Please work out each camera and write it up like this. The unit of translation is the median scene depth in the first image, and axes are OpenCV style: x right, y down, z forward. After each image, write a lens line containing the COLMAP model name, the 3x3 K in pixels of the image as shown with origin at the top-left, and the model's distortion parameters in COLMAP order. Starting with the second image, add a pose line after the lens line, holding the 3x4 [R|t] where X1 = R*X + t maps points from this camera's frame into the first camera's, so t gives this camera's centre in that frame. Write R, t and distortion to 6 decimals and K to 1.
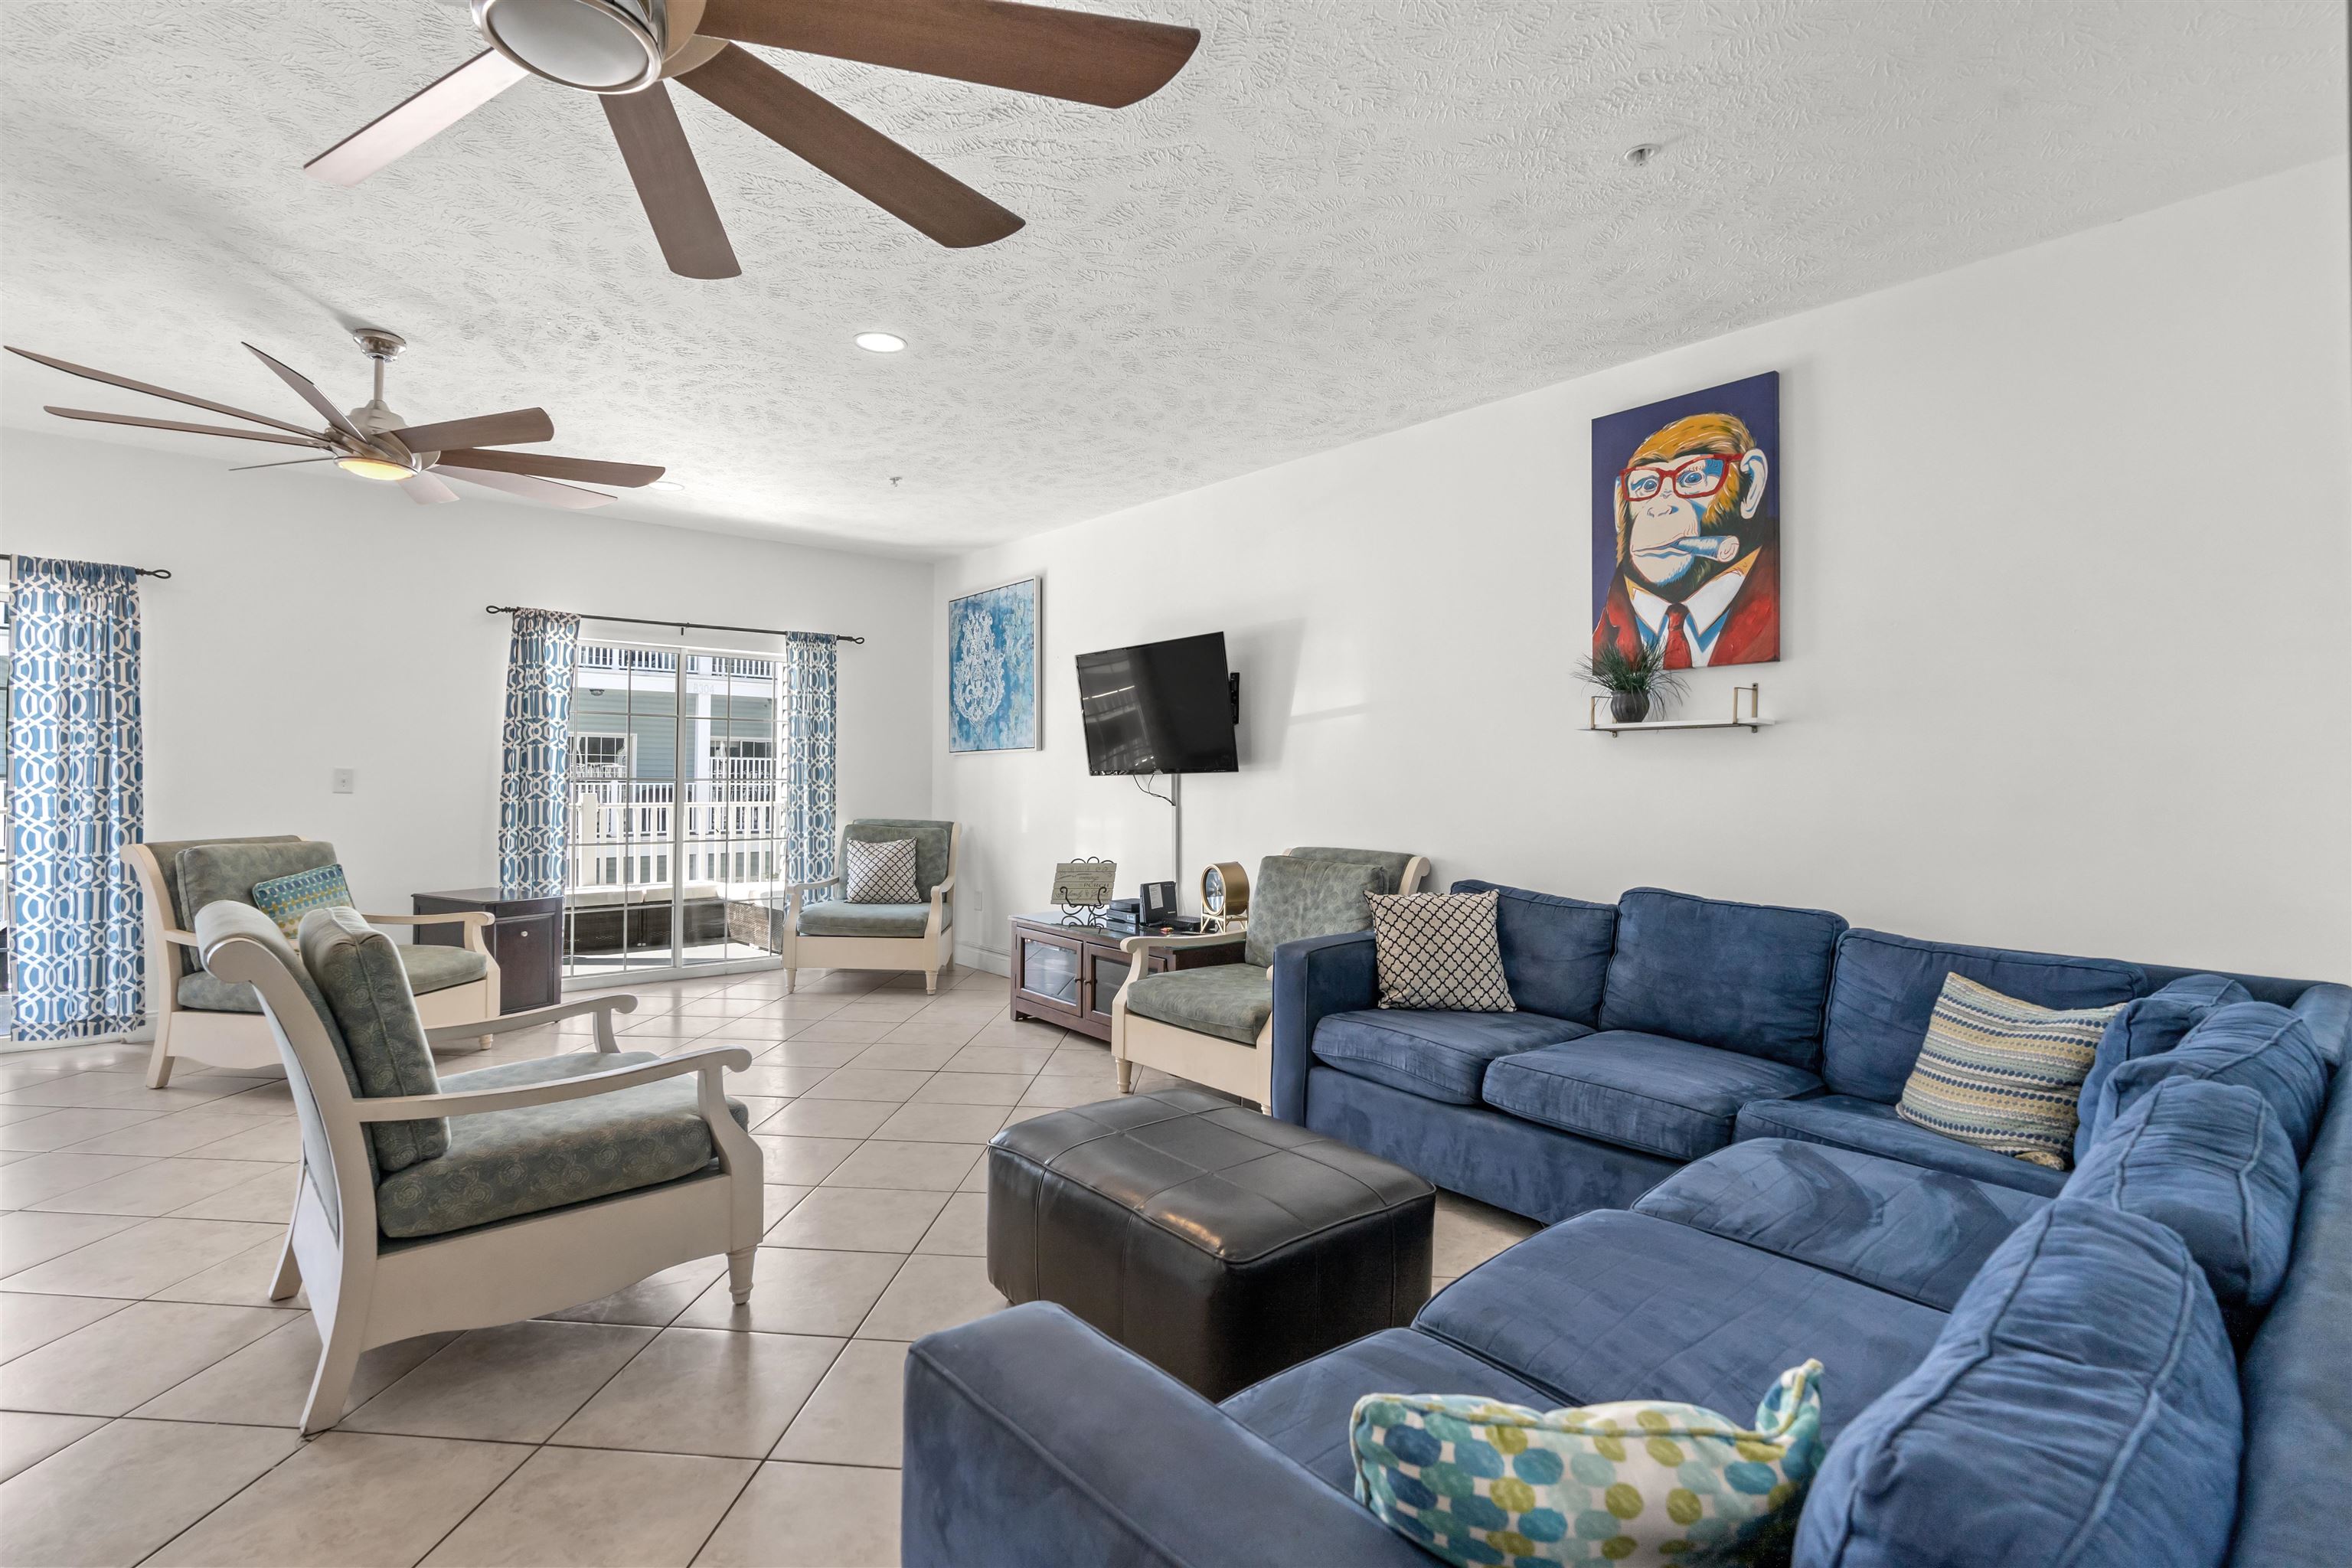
lens RADIAL K [[1076.0, 0, 1157.9], [0, 1076.0, 770.5], [0, 0, 1]] dist [-0.010402, 0.003762]
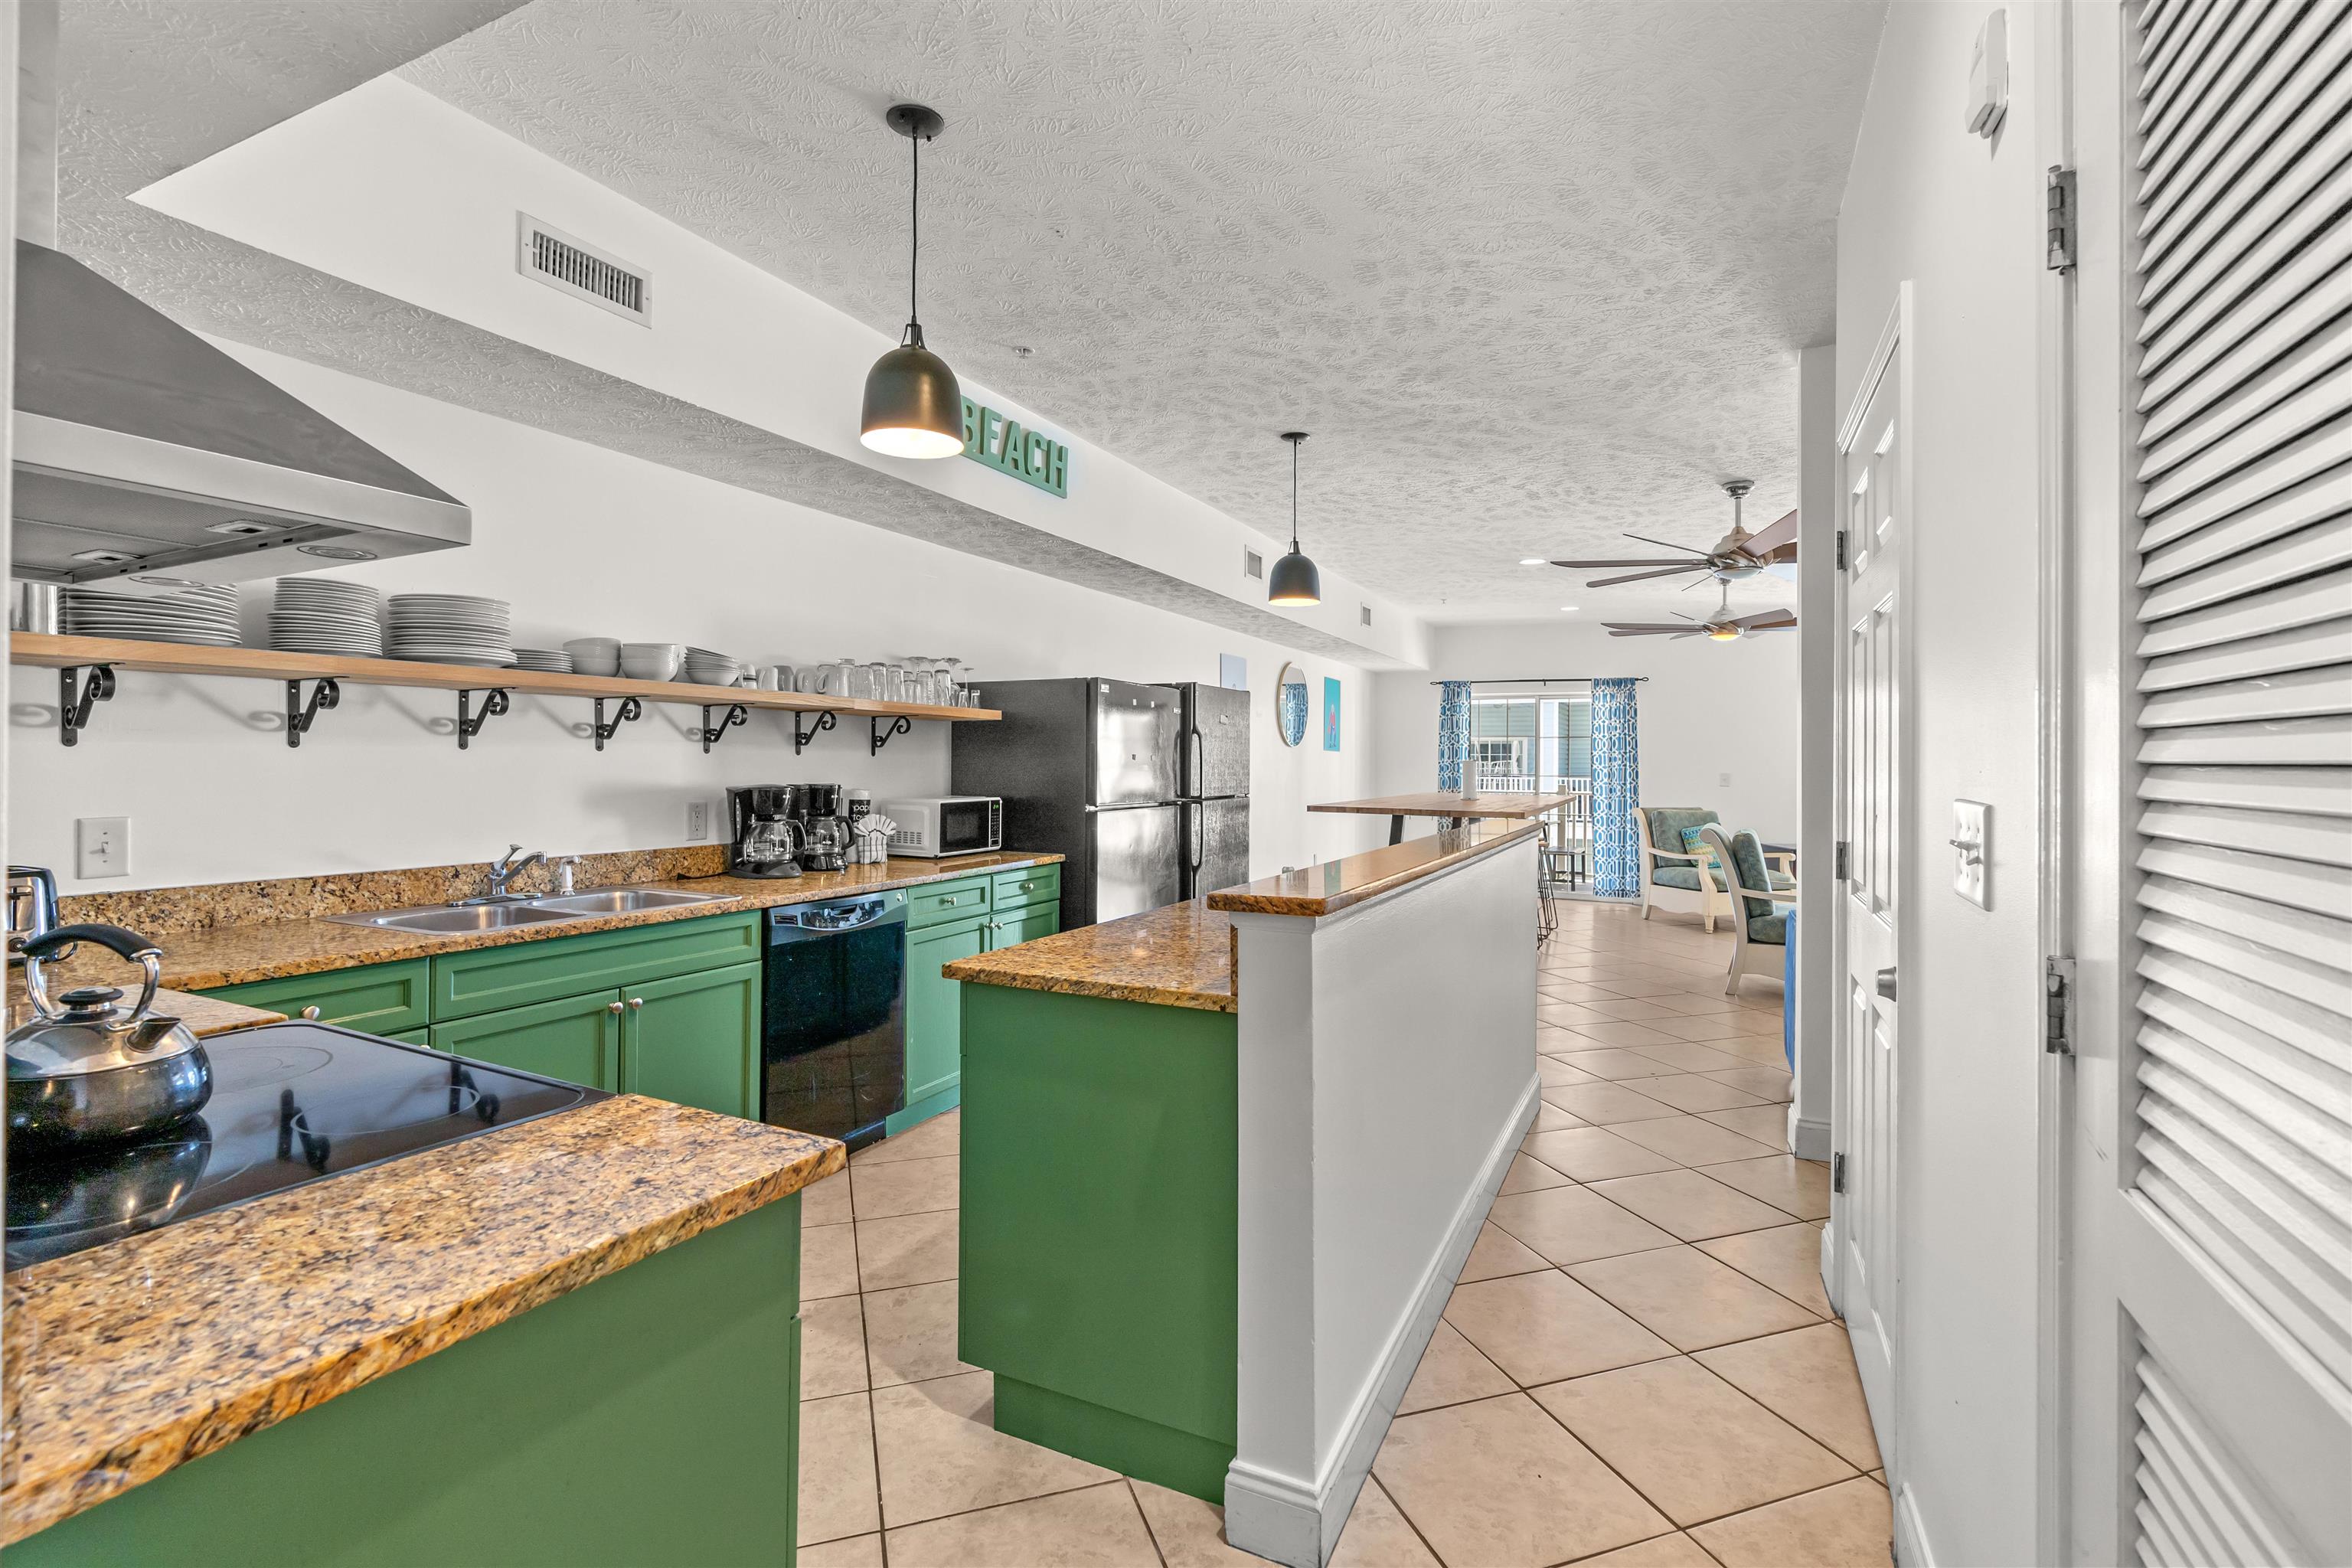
lens RADIAL K [[1076.0, 0, 1177.0], [0, 1076.0, 760.3], [0, 0, 1]] dist [-0.010402, 0.003762]
pose [[0.399194, -0.010724, -0.916804, 0.662530], [0.000763, 0.999935, -0.011364, -0.004316], [0.916866, 0.003837, 0.399176, -0.716123]]
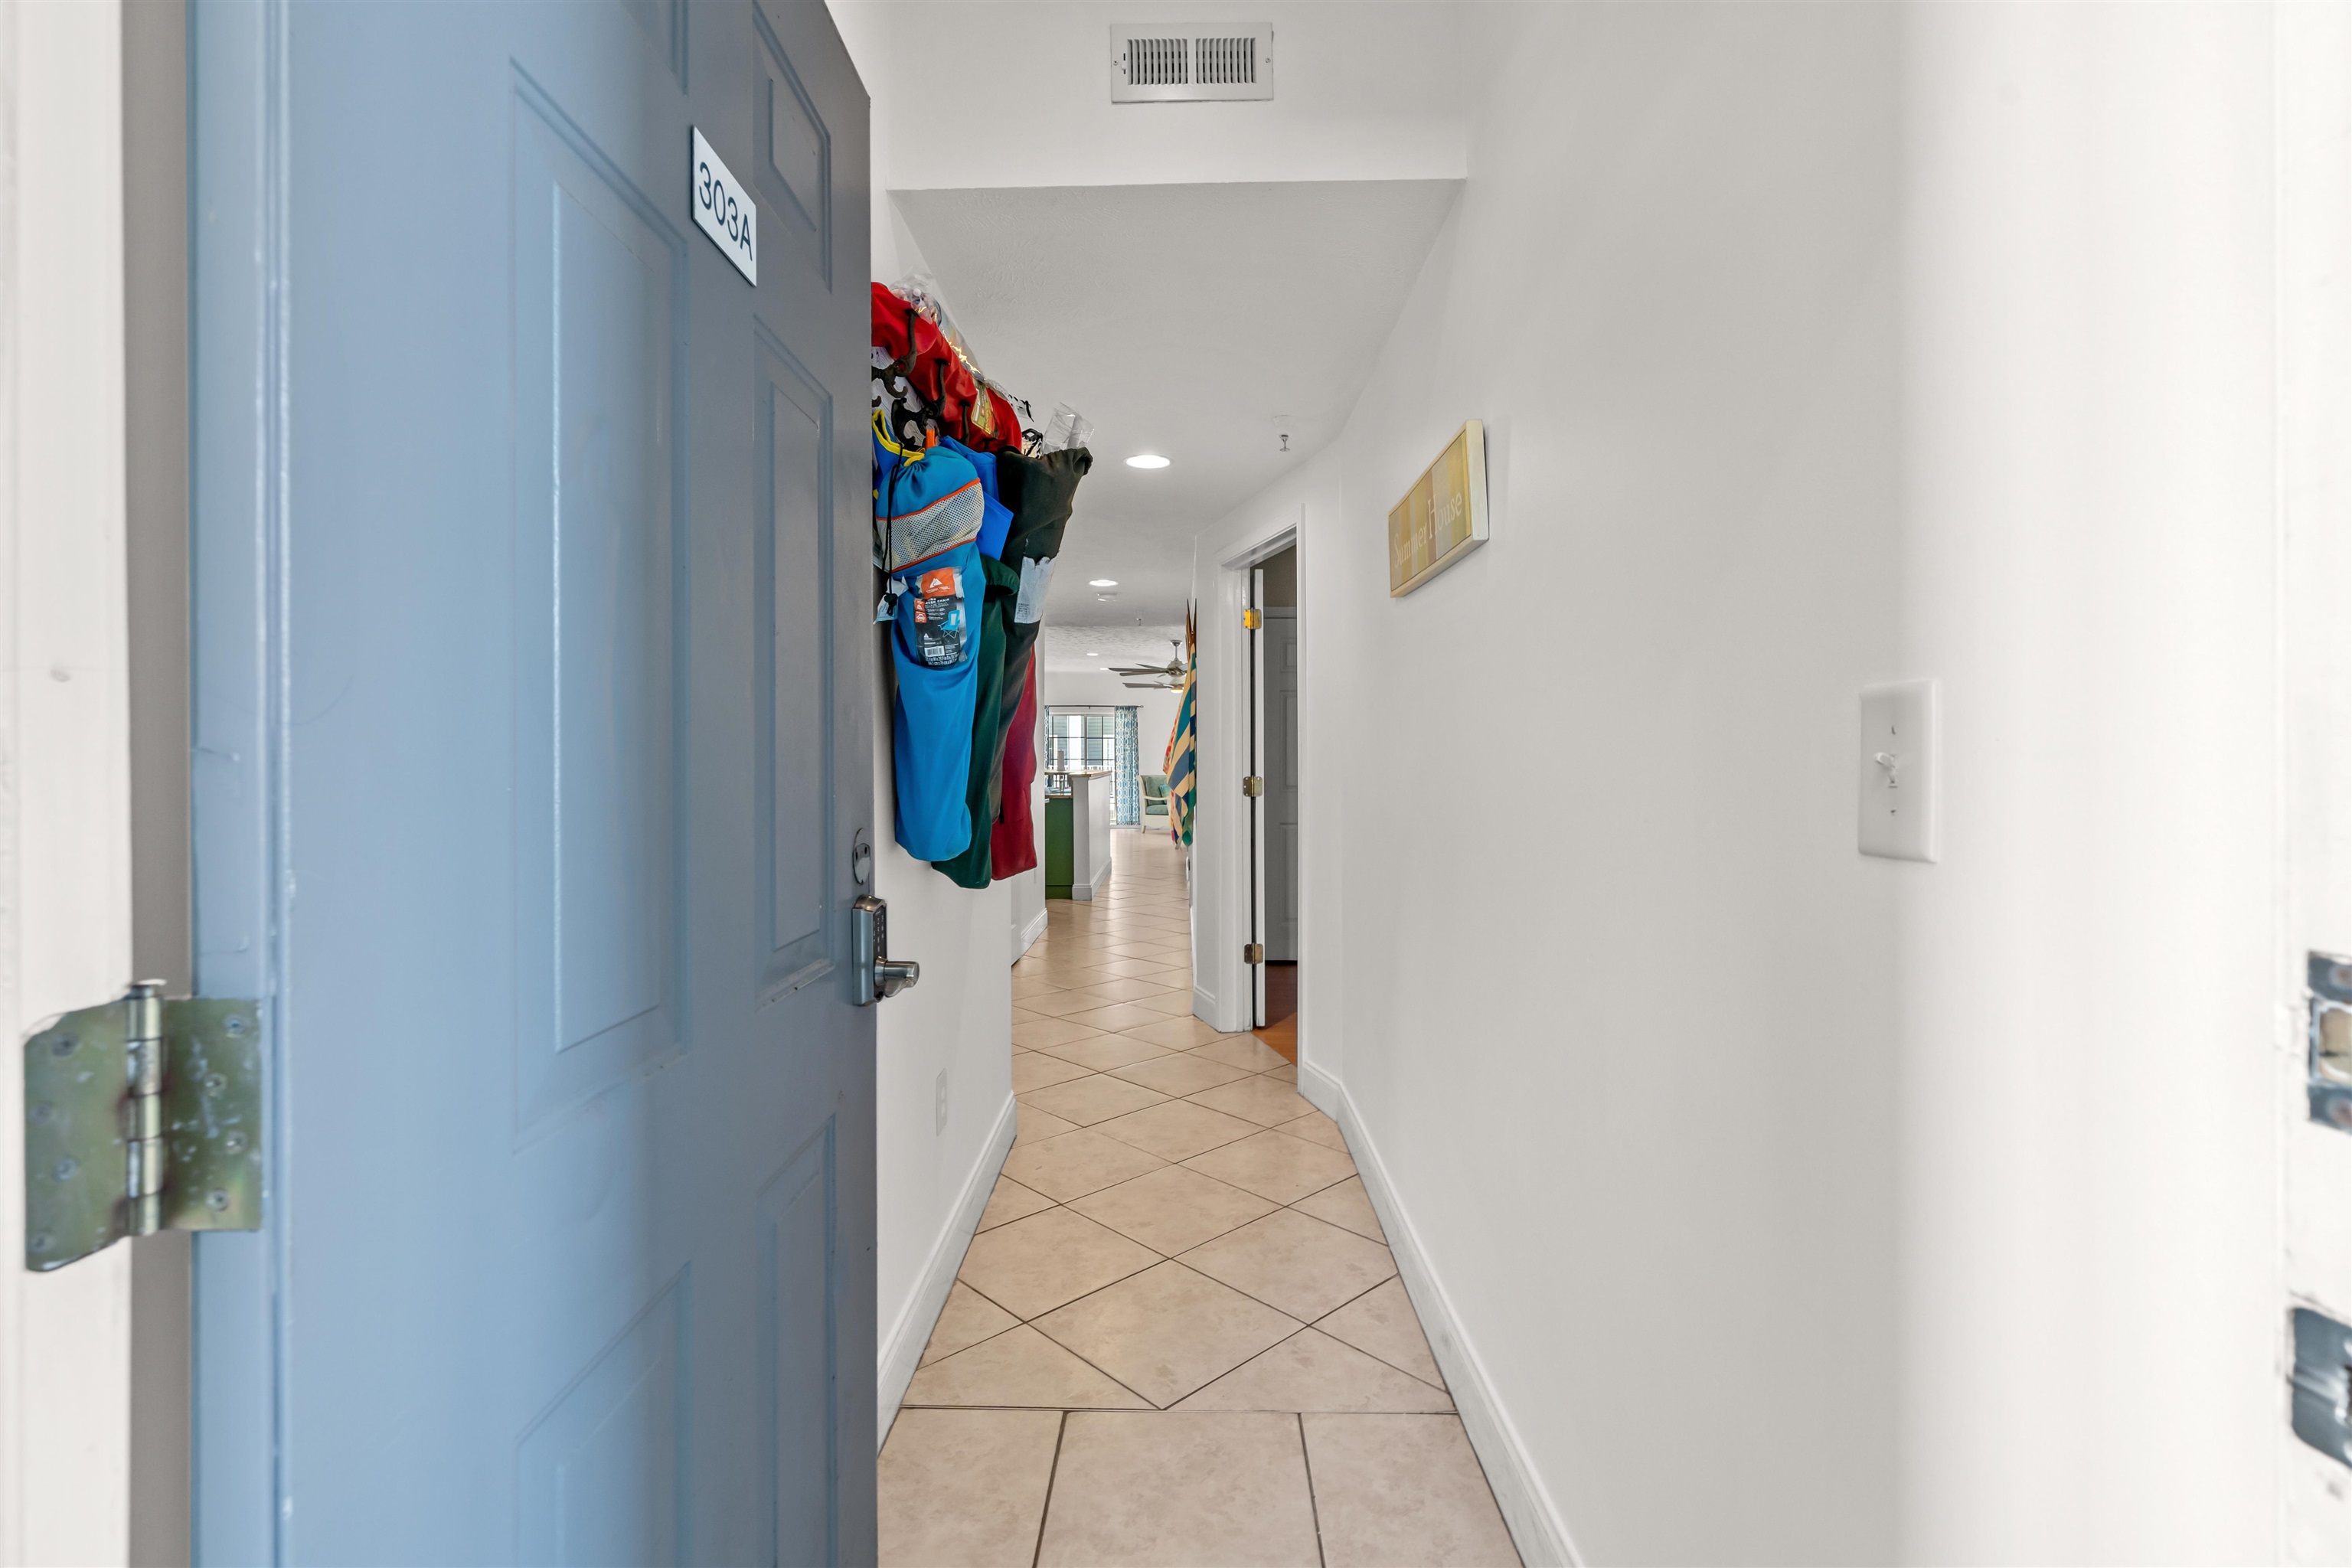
lens RADIAL K [[1076.0, 0, 1173.6], [0, 1076.0, 774.5], [0, 0, 1]] dist [-0.010402, 0.003762]
pose [[0.755527, 0.001573, -0.655115, 1.838723], [0.007447, 0.999912, 0.010990, 0.018930], [0.655075, -0.013182, 0.755449, -2.014794]]
